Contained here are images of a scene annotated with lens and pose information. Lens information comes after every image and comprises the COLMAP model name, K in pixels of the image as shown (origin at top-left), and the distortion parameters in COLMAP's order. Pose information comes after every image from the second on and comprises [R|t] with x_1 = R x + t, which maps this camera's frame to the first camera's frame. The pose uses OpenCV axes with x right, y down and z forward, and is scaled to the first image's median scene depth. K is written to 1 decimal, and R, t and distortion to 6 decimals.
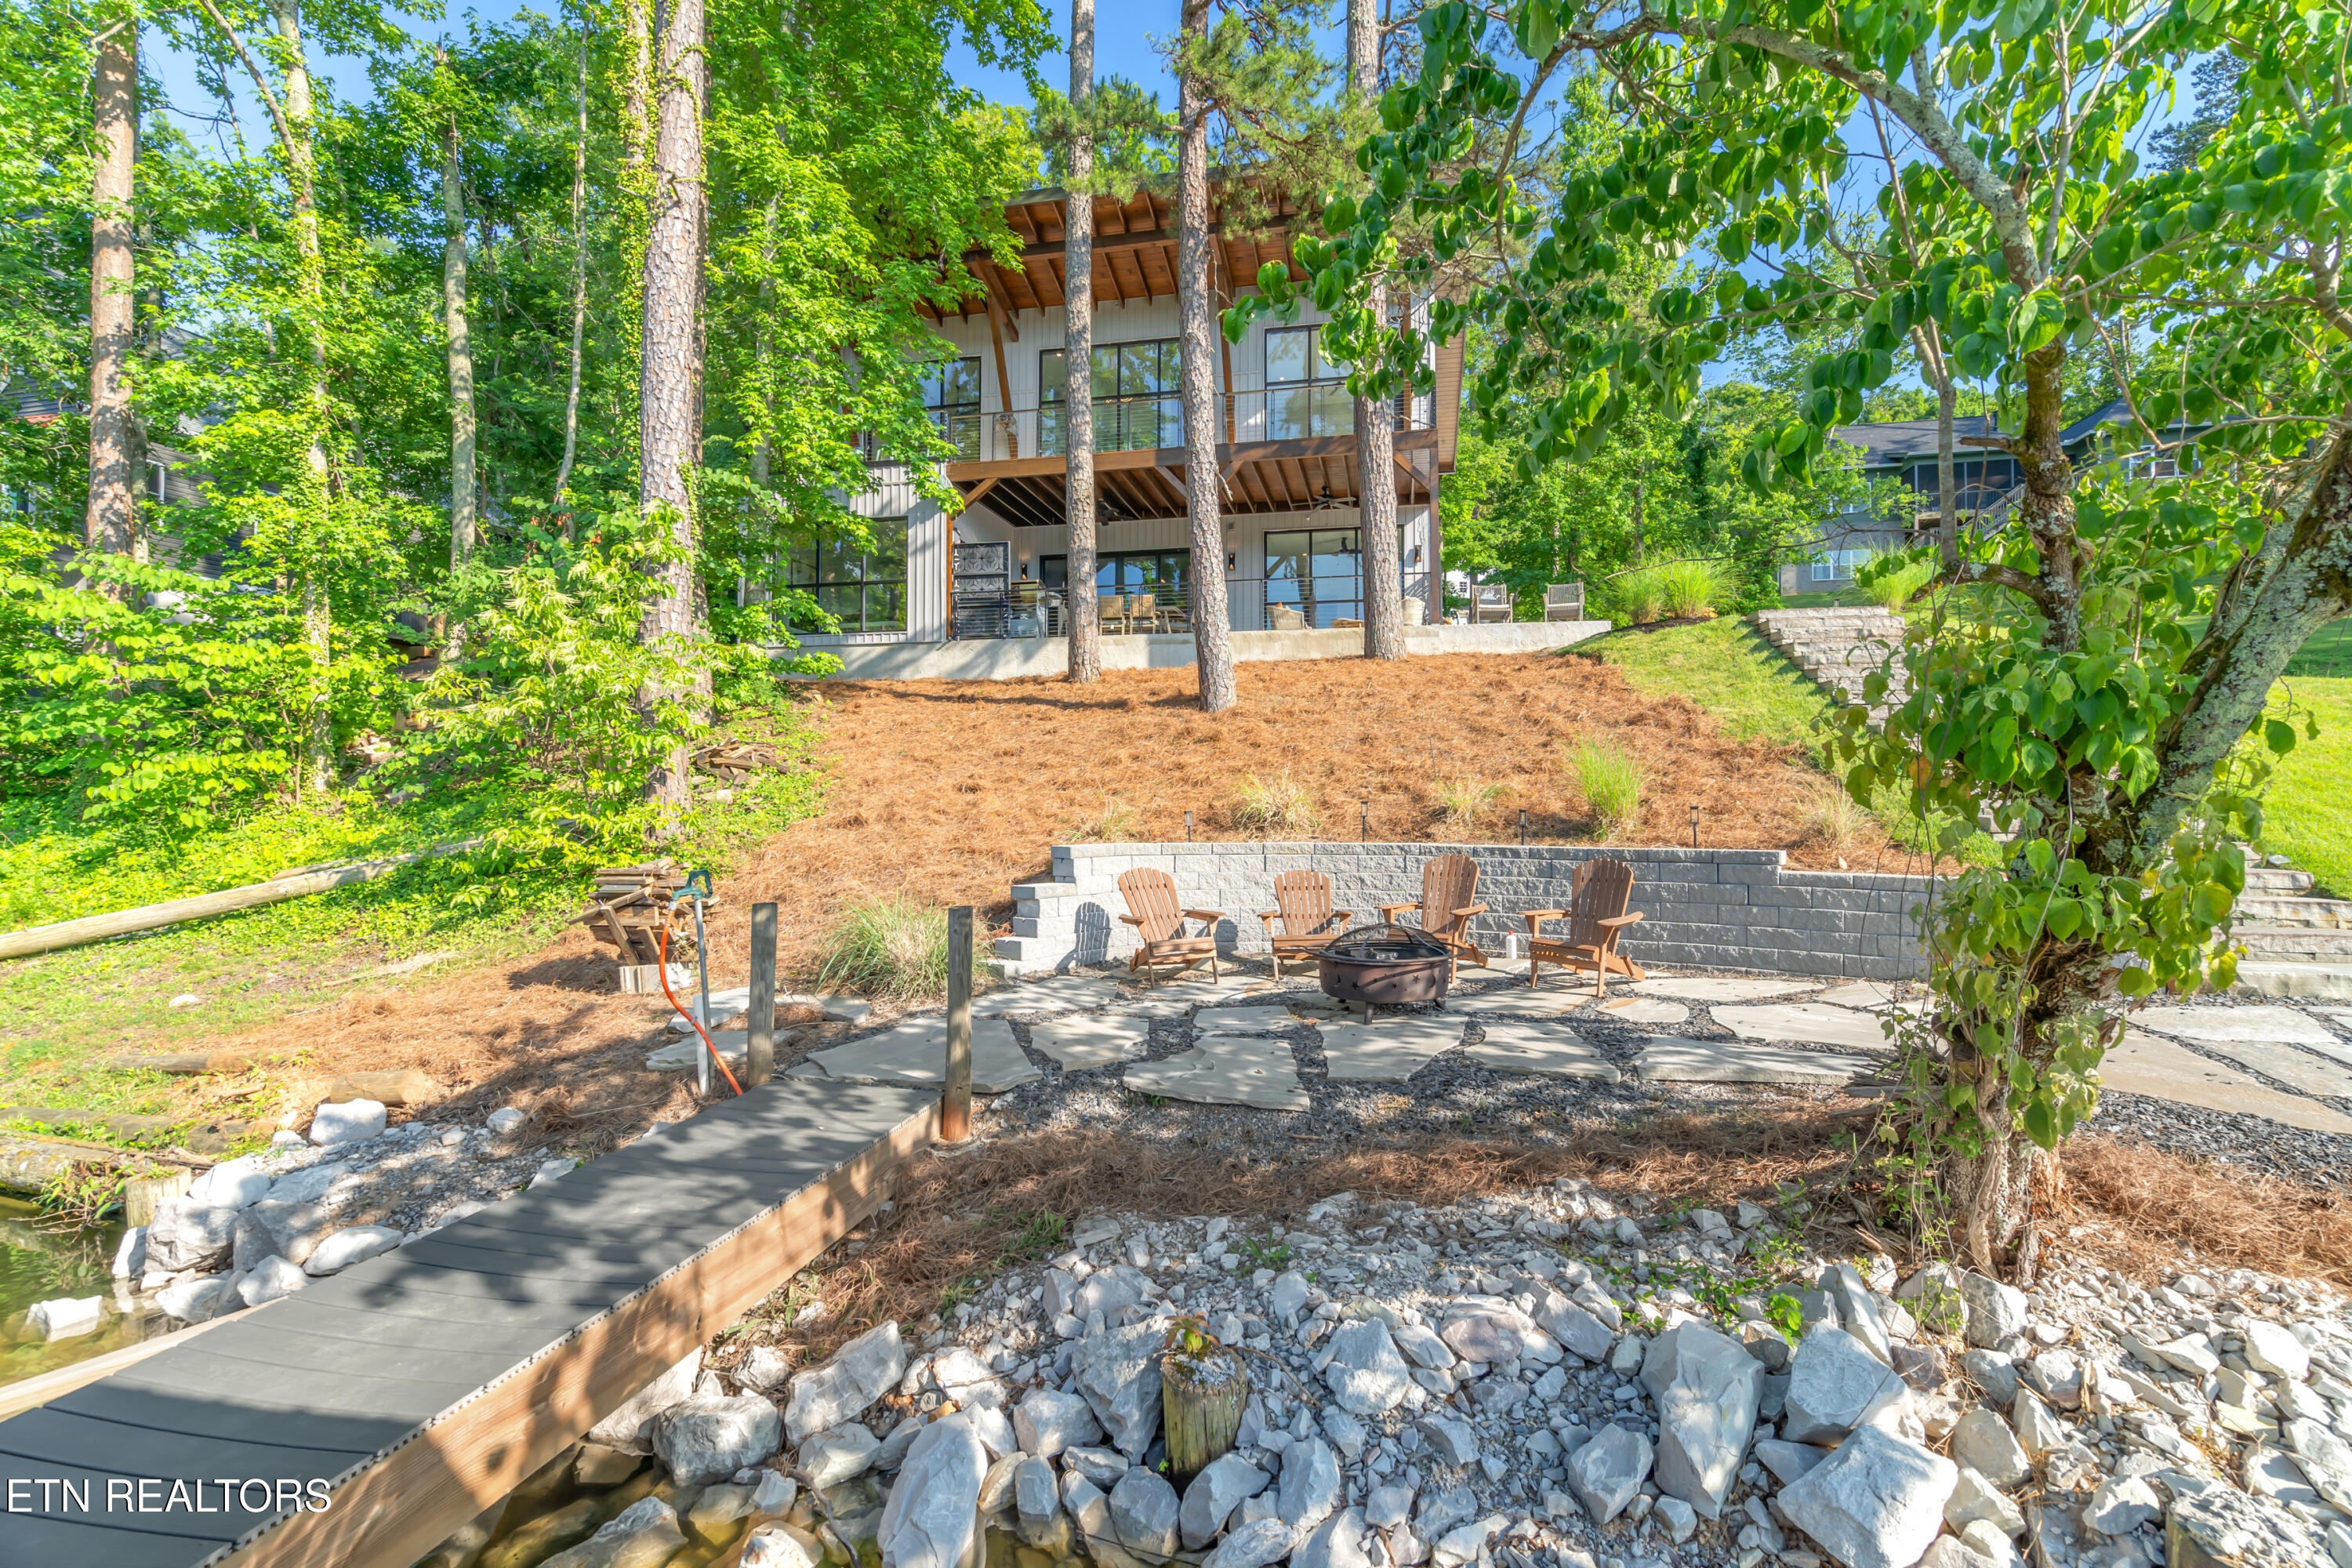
lens RADIAL K [[1068.3, 0, 1167.5], [0, 1068.3, 756.0], [0, 0, 1]] dist [-0.000333, -0.000778]
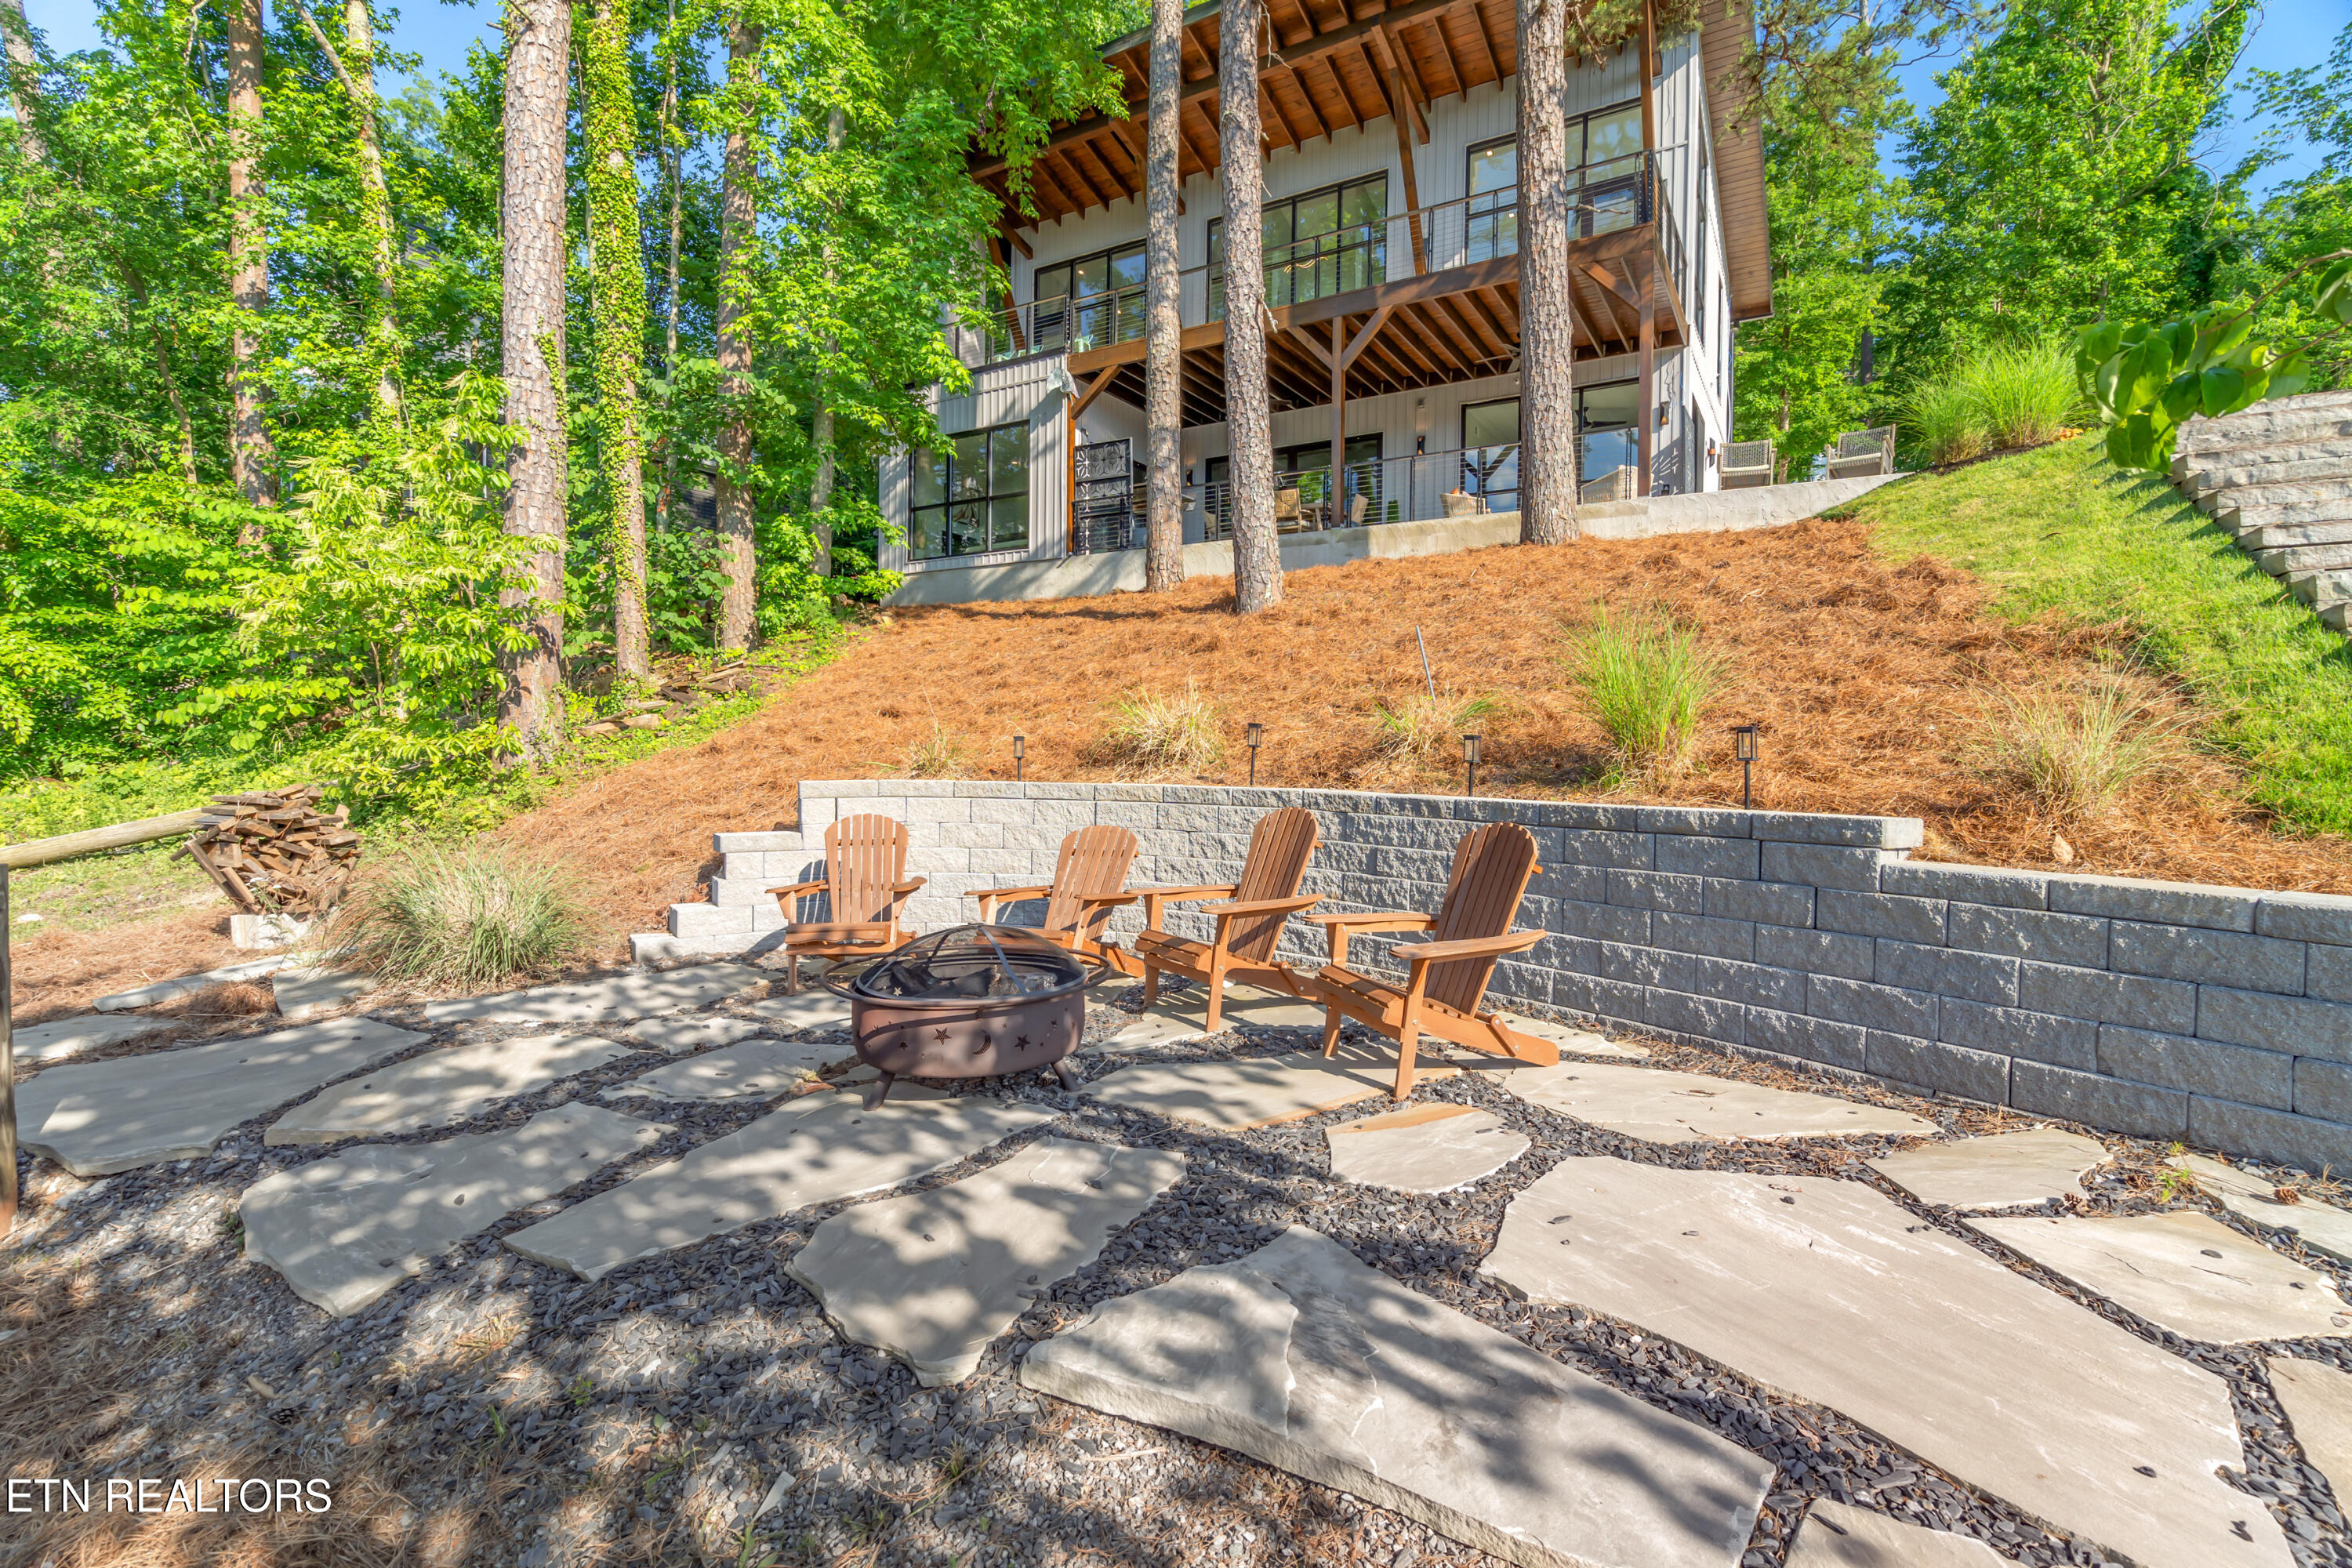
lens RADIAL K [[1070.4, 0, 1170.3], [0, 1070.4, 744.4], [0, 0, 1]] dist [0.001538, 0.001121]
pose [[0.944825, 0.008995, -0.327453, 0.249192], [0.004032, 0.999228, 0.039084, 0.021138], [0.327551, -0.038248, 0.944059, 0.263700]]
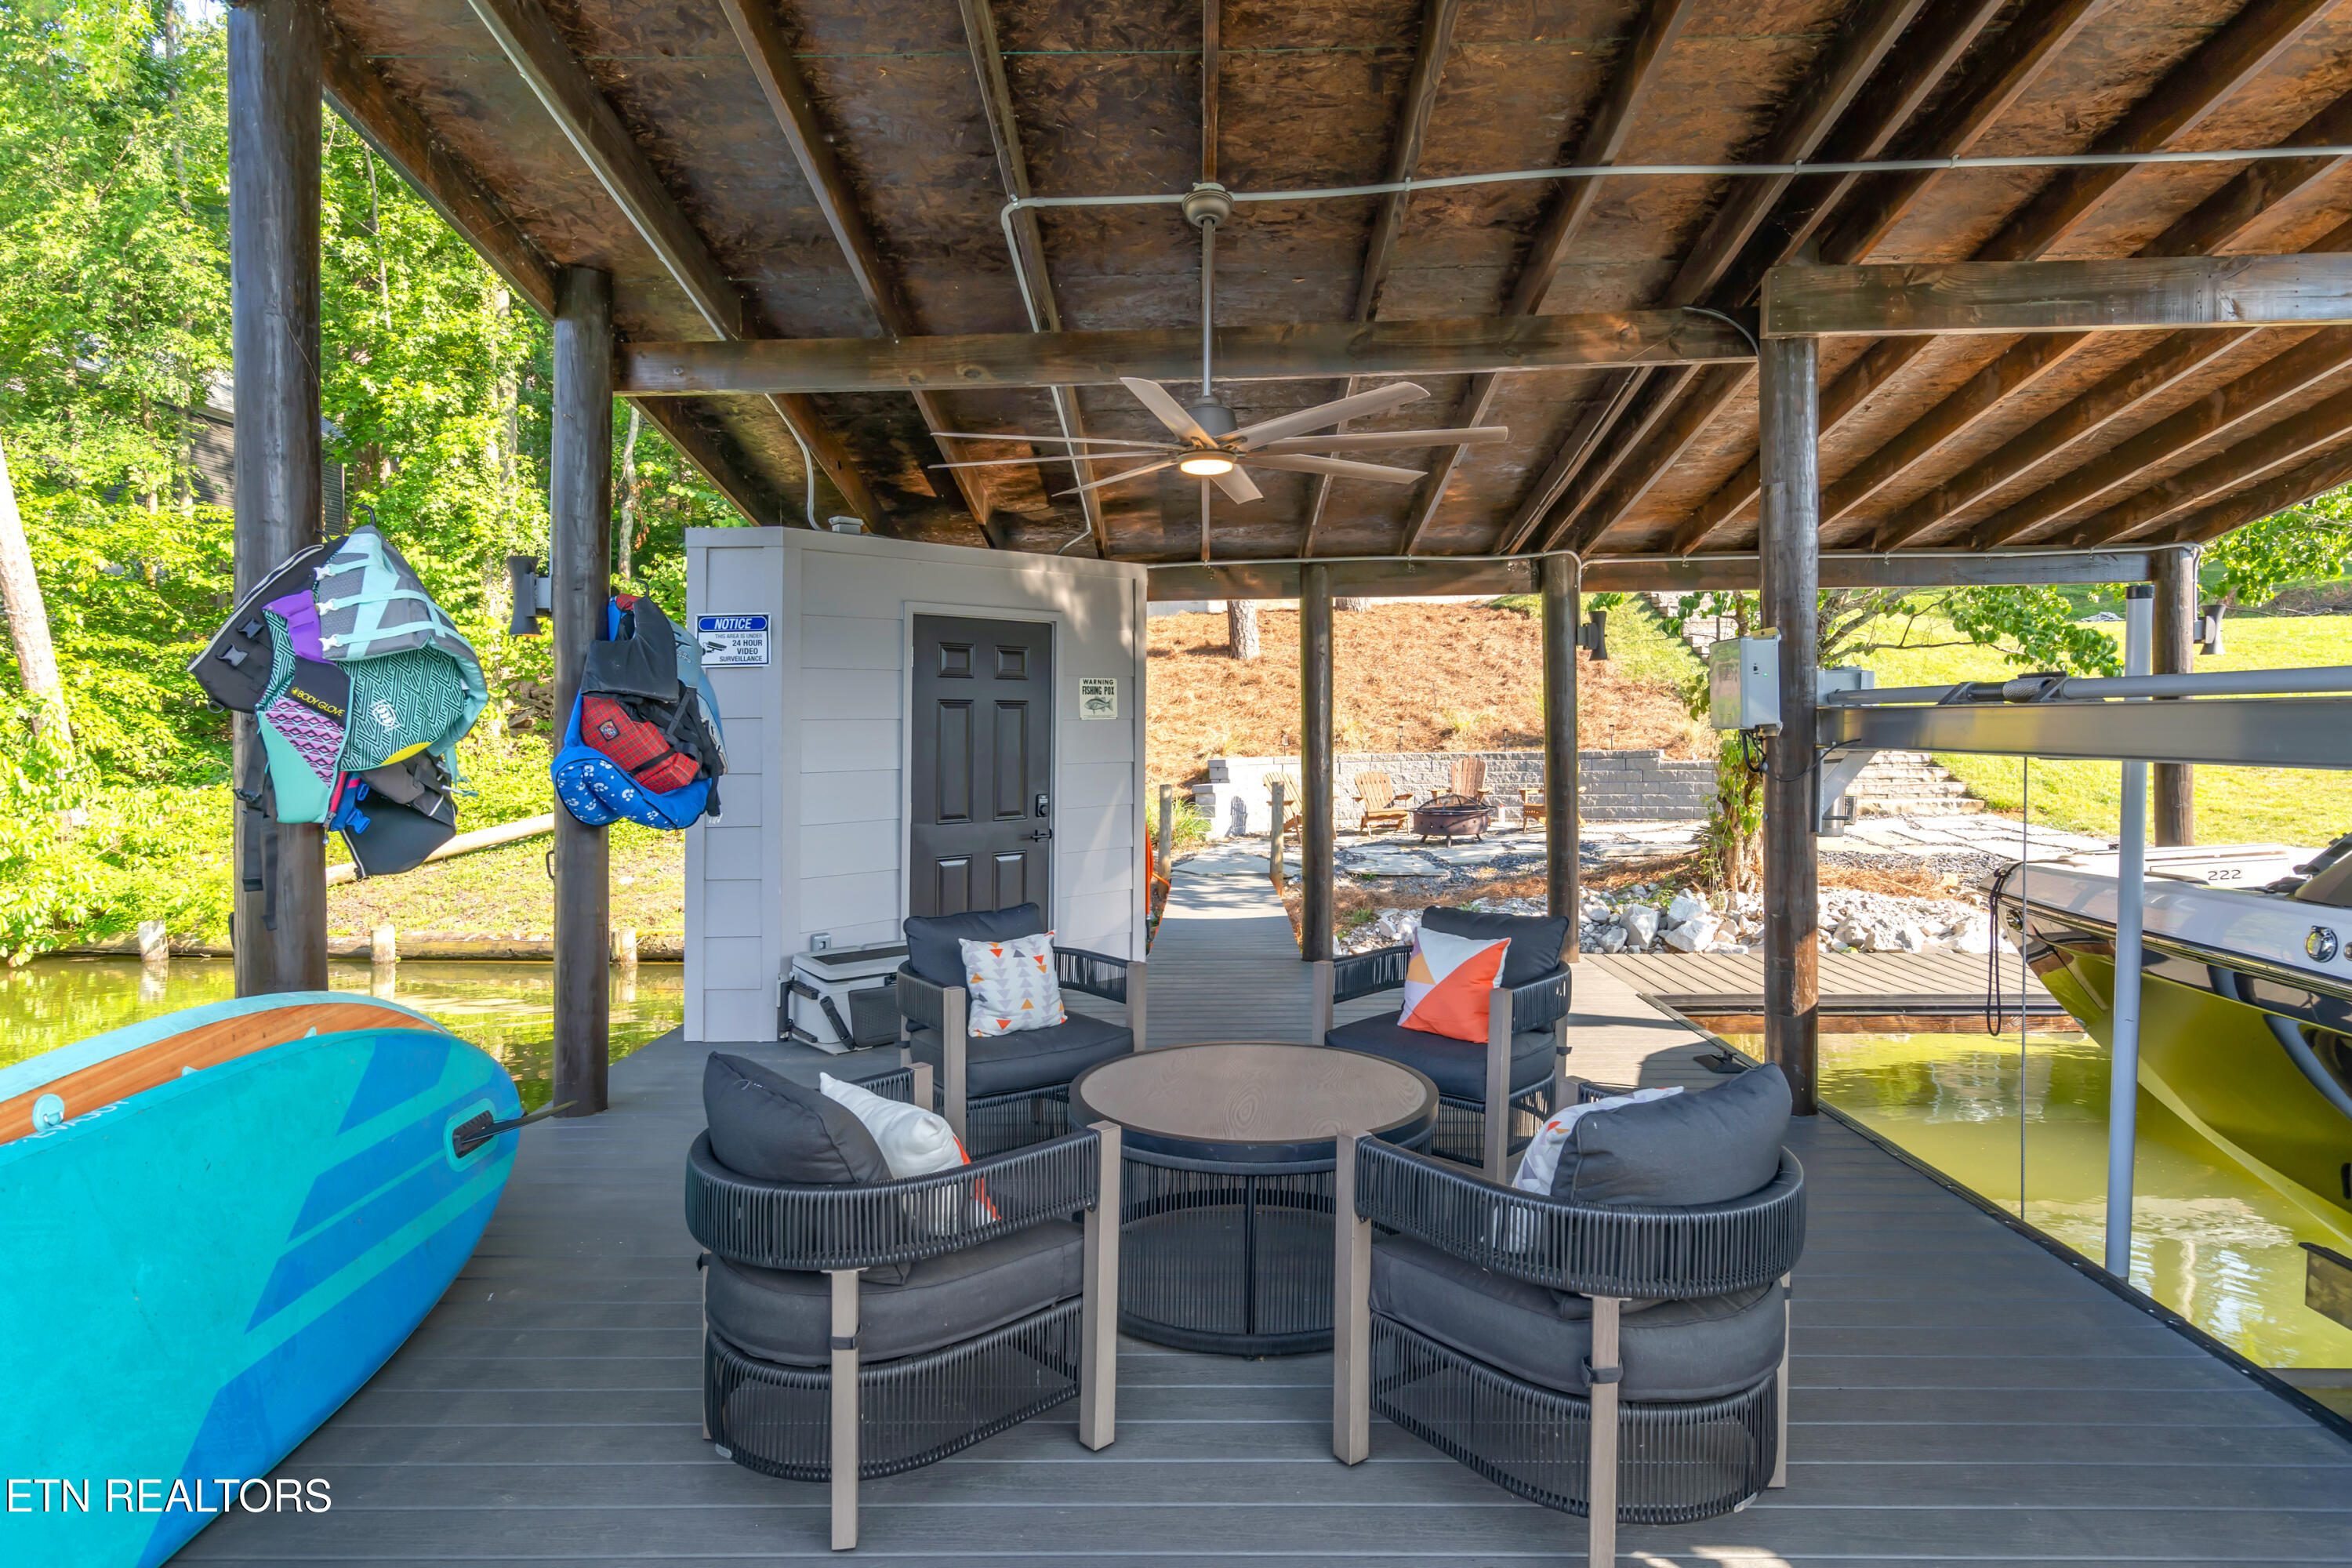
lens RADIAL K [[1297.0, 0, 1176.0], [0, 1297.0, 784.0], [0, 0, 1]] dist [0.014049, -0.001626]
pose [[0.984384, -0.030165, 0.173428, -0.312592], [0.016053, 0.996486, 0.082208, -0.021856], [-0.175298, -0.078141, 0.981409, -0.515046]]
